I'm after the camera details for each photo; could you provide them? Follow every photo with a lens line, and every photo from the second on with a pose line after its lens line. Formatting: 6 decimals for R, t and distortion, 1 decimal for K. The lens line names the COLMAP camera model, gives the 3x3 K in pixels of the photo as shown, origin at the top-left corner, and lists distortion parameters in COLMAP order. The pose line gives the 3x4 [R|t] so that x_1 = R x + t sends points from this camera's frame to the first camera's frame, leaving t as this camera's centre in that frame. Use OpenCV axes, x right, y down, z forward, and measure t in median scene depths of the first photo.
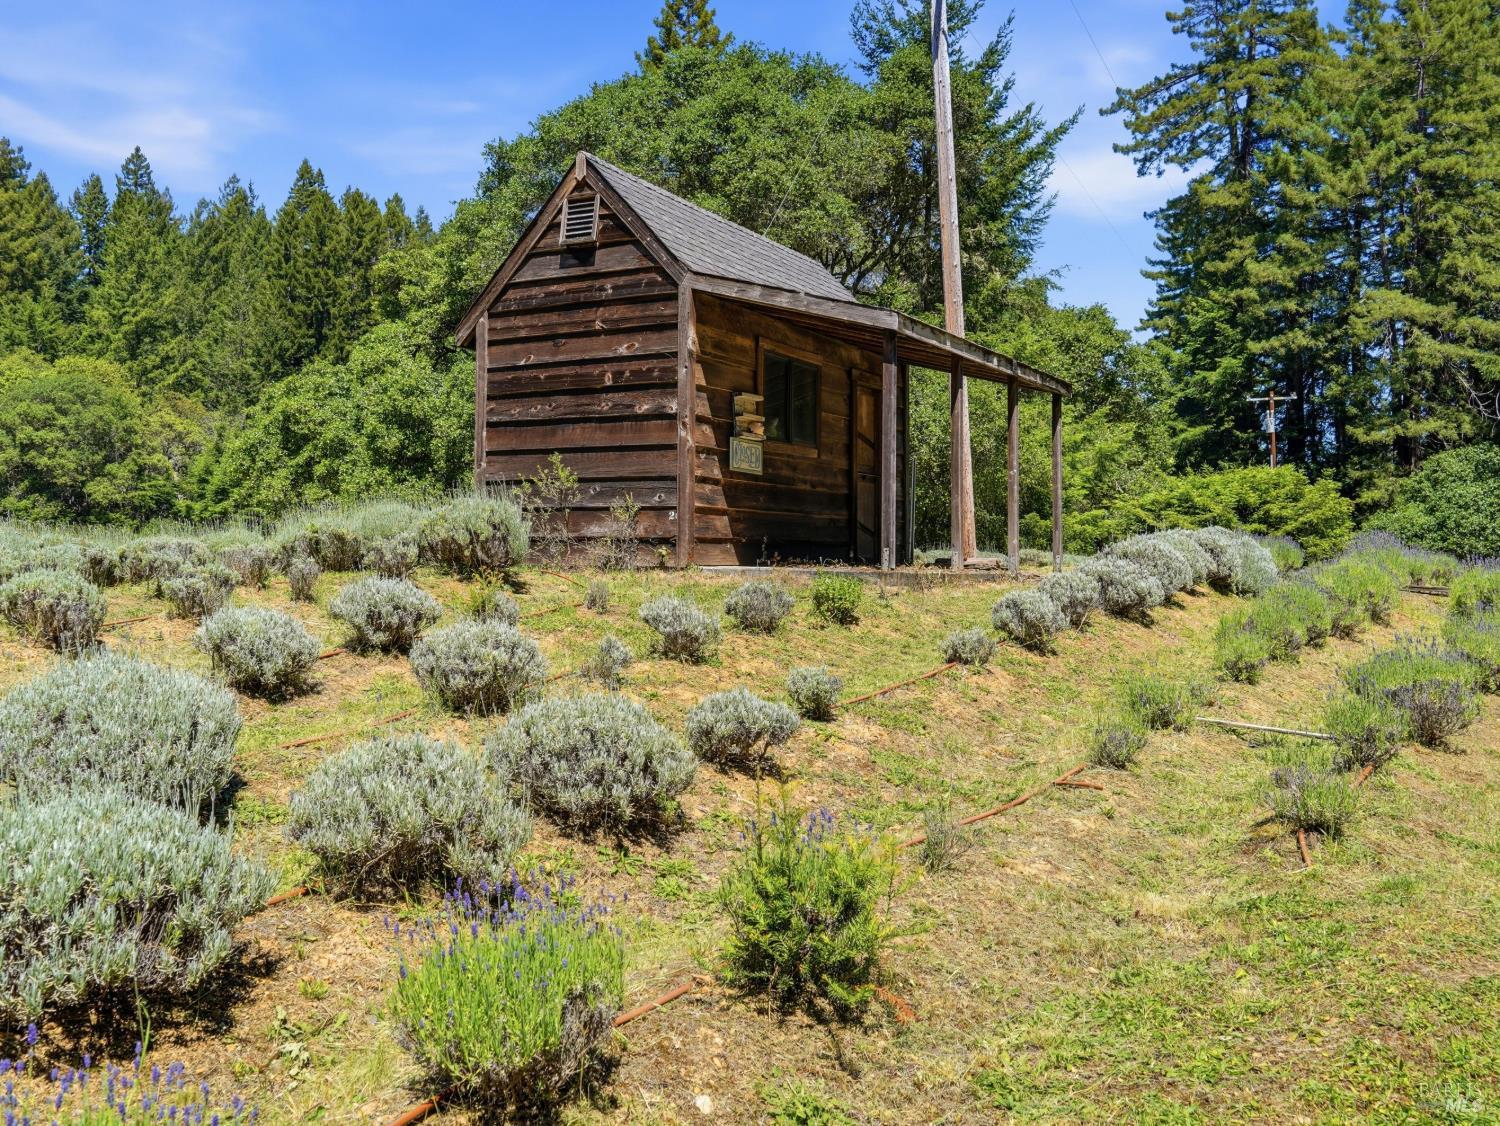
lens RADIAL K [[1289.7, 0, 750.0], [0, 1289.7, 561.9], [0, 0, 1]] dist [0.140141, -0.125895]
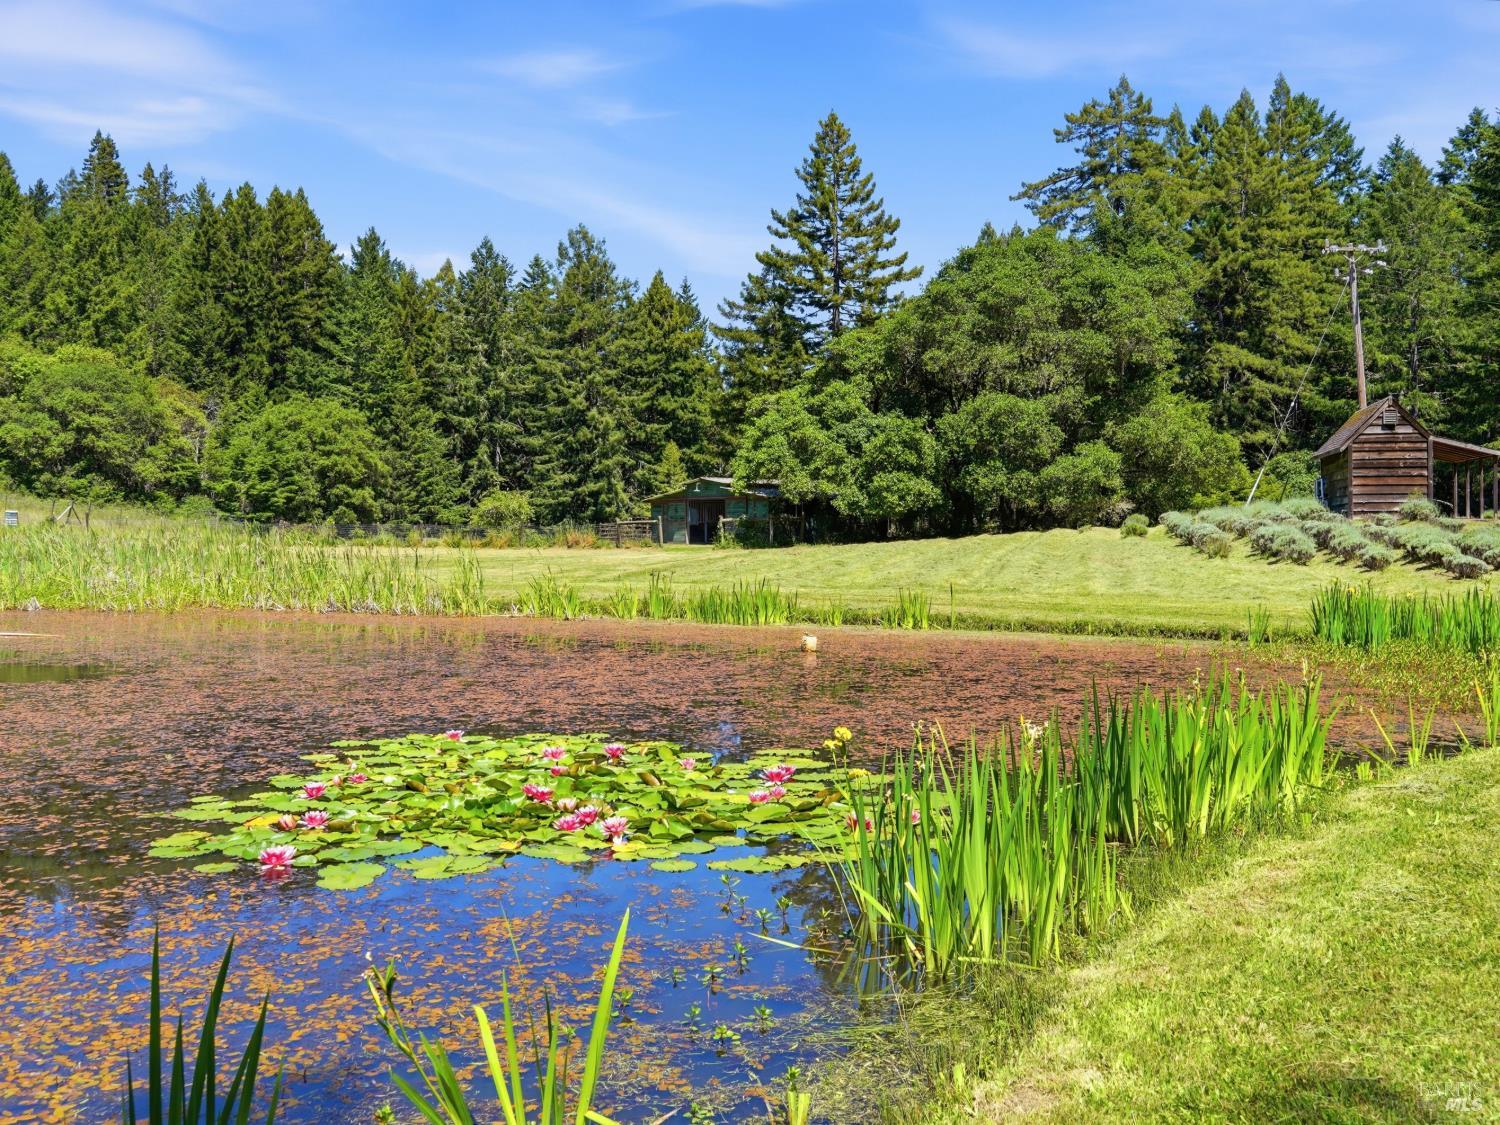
lens RADIAL K [[1289.7, 0, 750.0], [0, 1289.7, 561.4], [0, 0, 1]] dist [0.140141, -0.125895]
pose [[0.967769, -0.013052, 0.251502, -0.430131], [0.007891, 0.999737, 0.021516, 0.004207], [-0.251717, -0.018838, 0.967618, -0.316137]]
